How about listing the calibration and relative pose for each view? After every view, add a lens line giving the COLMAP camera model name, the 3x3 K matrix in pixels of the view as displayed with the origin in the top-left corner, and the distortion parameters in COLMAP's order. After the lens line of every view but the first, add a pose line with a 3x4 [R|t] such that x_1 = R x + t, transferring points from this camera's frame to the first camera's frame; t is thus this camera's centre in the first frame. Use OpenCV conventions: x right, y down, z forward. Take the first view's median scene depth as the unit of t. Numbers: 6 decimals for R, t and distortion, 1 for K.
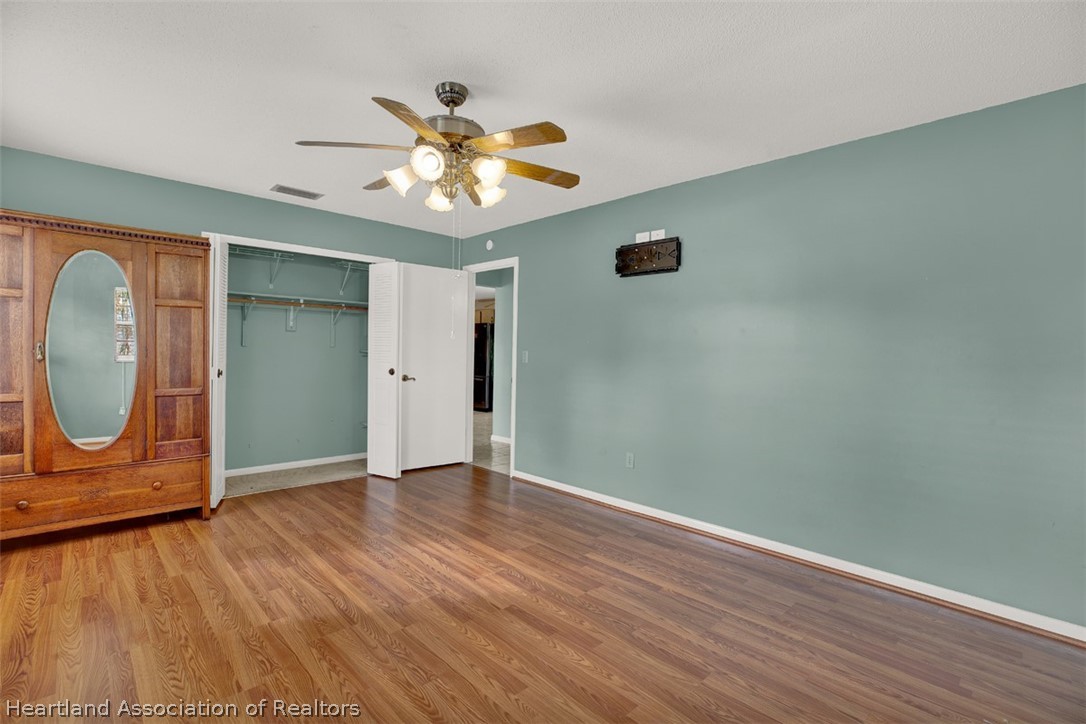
lens RADIAL K [[503.3, 0, 546.1], [0, 503.3, 362.6], [0, 0, 1]] dist [-0.037444, 0.009795]
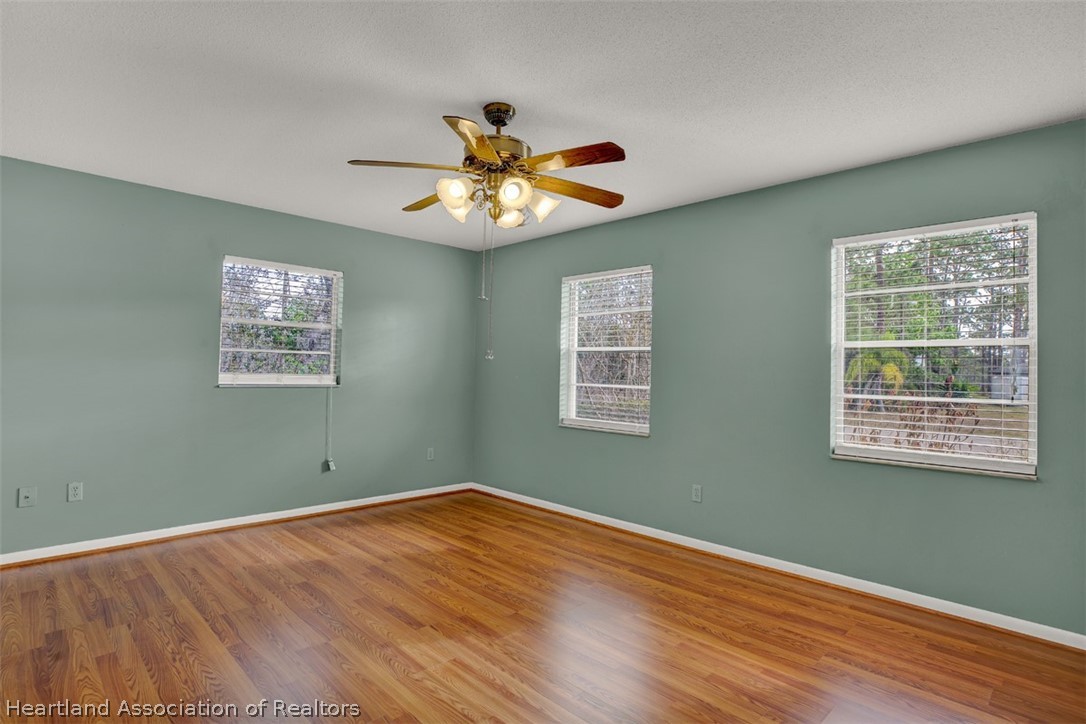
lens RADIAL K [[543.3, 0, 541.2], [0, 543.3, 362.4], [0, 0, 1]] dist [-0.029616, 0.000778]
pose [[-0.999212, -0.039403, -0.004862, -0.242599], [-0.039422, 0.999215, 0.003877, -0.041247], [0.004706, 0.004065, -0.999981, 1.741465]]
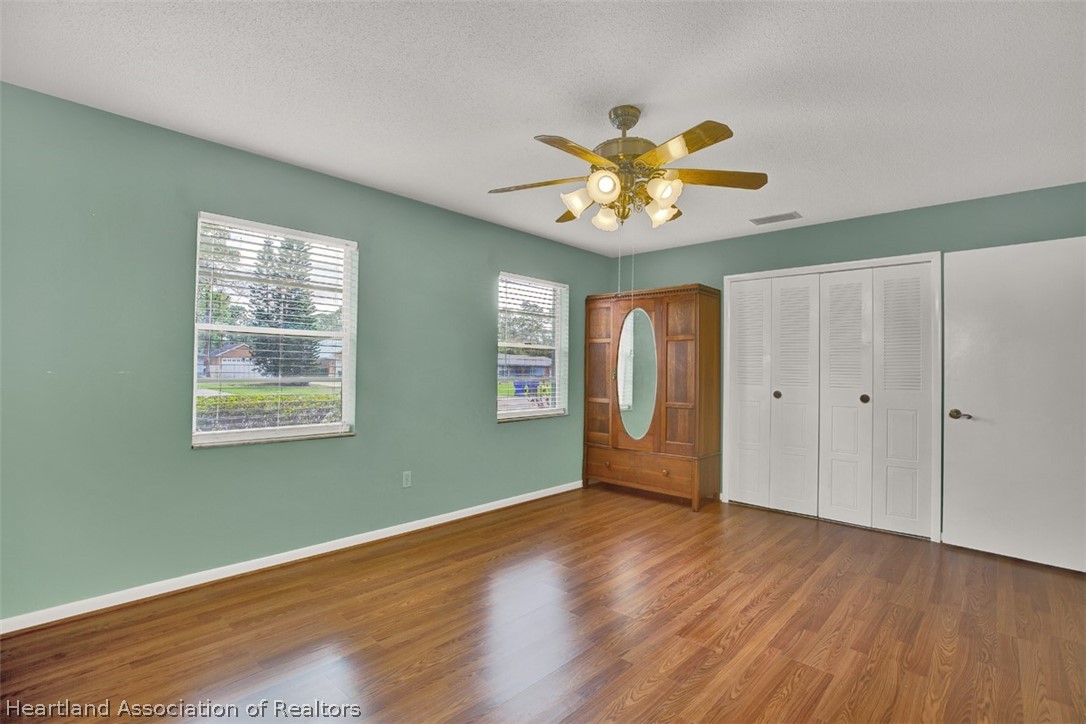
lens RADIAL K [[503.3, 0, 540.8], [0, 503.3, 364.1], [0, 0, 1]] dist [-0.037444, 0.009795]
pose [[0.046765, -0.028870, -0.998489, 0.667532], [-0.037210, 0.998838, -0.030623, 0.005727], [0.998213, 0.038586, 0.045636, 0.667693]]
